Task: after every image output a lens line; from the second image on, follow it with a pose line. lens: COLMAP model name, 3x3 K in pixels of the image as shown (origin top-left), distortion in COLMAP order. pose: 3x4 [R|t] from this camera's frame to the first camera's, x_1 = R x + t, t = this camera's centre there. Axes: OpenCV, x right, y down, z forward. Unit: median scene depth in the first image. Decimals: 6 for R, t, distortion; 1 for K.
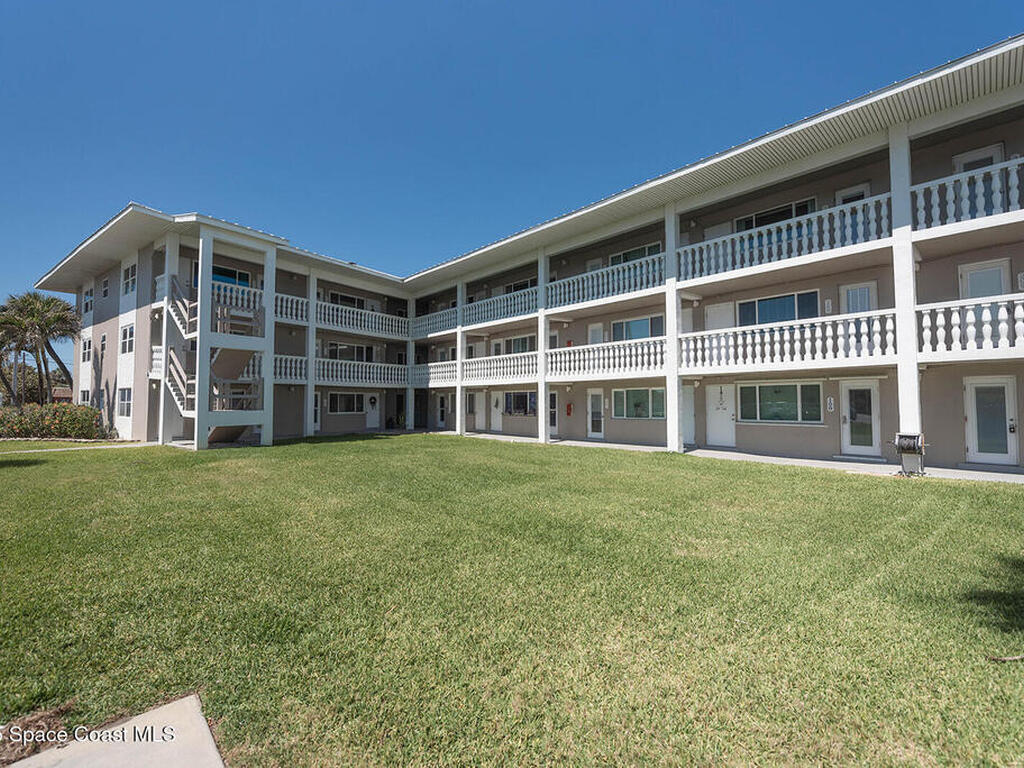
lens RADIAL K [[473.0, 0, 509.1], [0, 473.0, 383.7], [0, 0, 1]] dist [-0.003232, -0.002001]
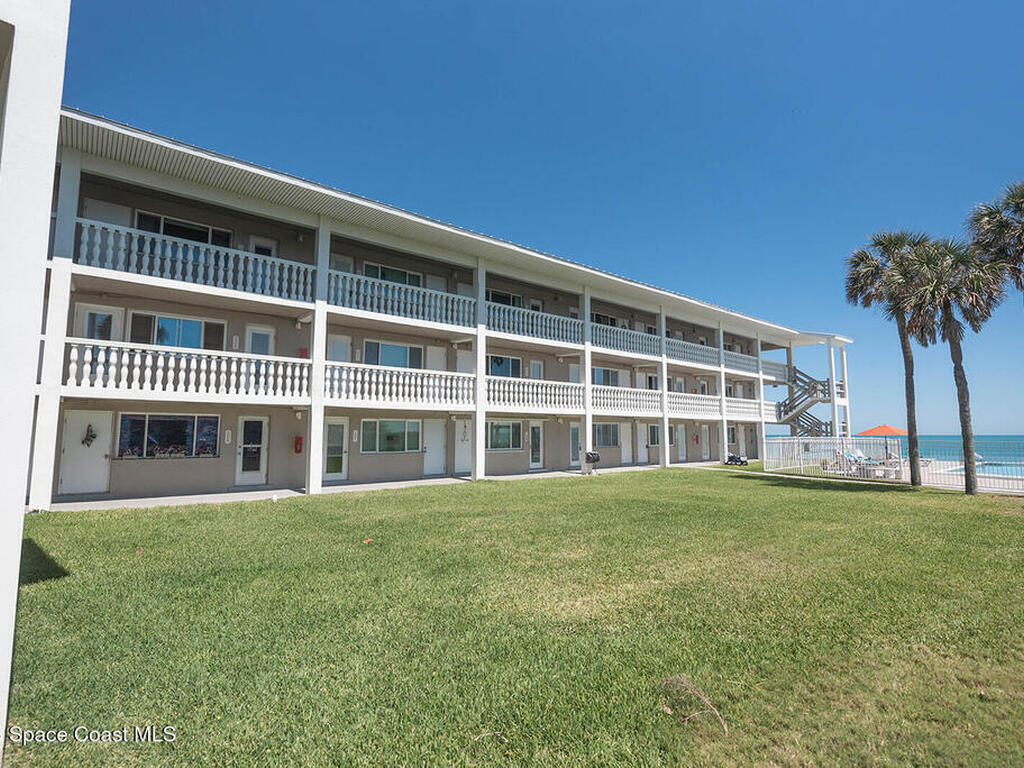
lens RADIAL K [[460.8, 0, 512.8], [0, 460.8, 401.8], [0, 0, 1]] dist [0.001249, -0.000130]
pose [[0.081536, 0.075568, 0.993801, -0.523505], [-0.039478, 0.996584, -0.072541, 0.026649], [-0.995888, -0.033319, 0.084241, 0.597665]]
